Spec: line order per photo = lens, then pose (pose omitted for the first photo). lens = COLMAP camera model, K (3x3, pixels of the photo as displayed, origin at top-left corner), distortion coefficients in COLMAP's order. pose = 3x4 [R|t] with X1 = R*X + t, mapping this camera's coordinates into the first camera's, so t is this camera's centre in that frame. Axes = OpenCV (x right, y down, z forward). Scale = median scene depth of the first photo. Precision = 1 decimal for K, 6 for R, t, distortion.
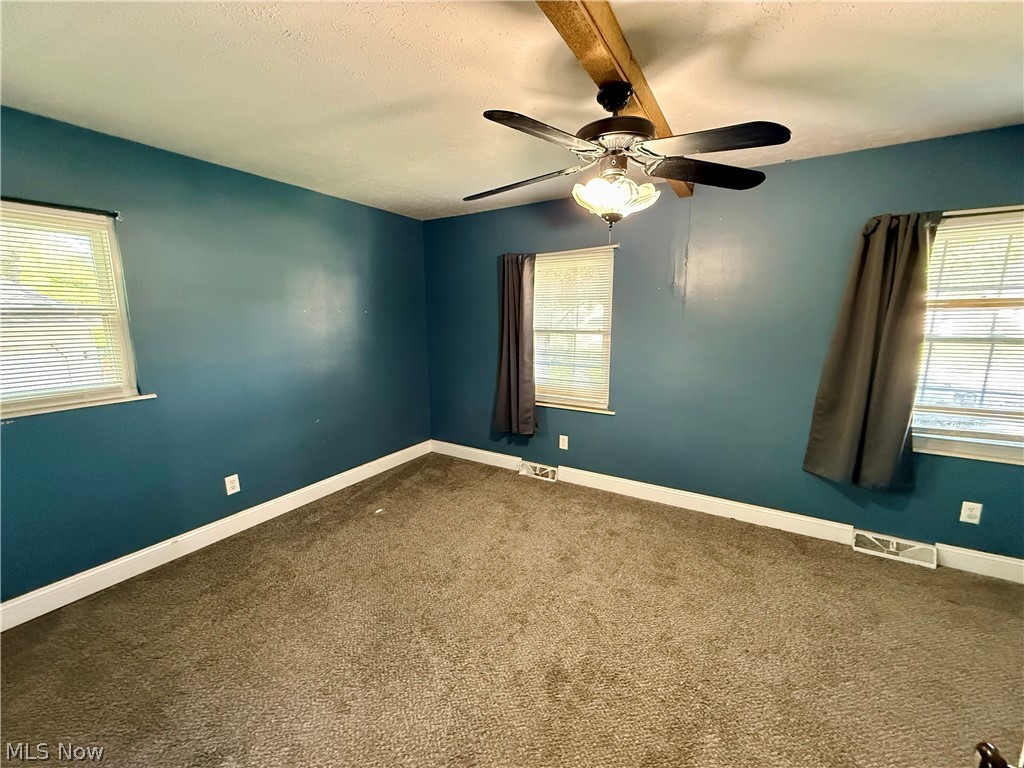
lens RADIAL K [[408.1, 0, 508.7], [0, 408.1, 383.8], [0, 0, 1]] dist [-0.000613, 0.000104]
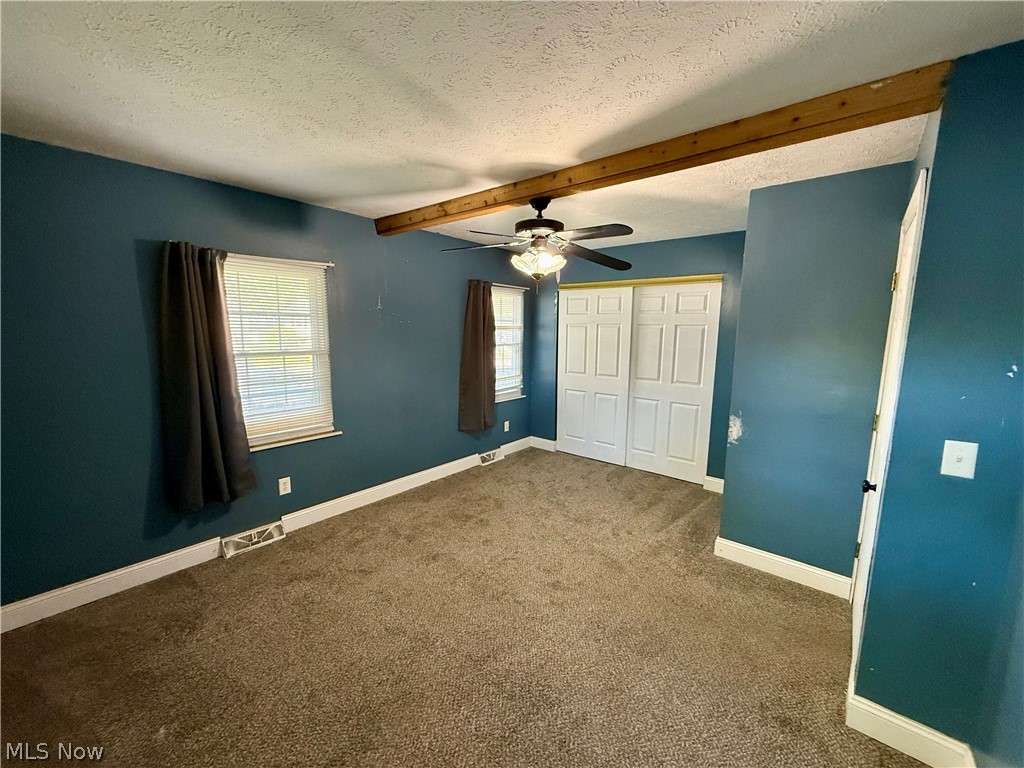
lens RADIAL K [[408.1, 0, 508.7], [0, 408.1, 383.8], [0, 0, 1]] dist [-0.000613, 0.000104]
pose [[0.153633, -0.128786, 0.979700, -0.632061], [0.155949, 0.982205, 0.104660, -0.083263], [-0.975744, 0.136704, 0.170983, 0.418577]]
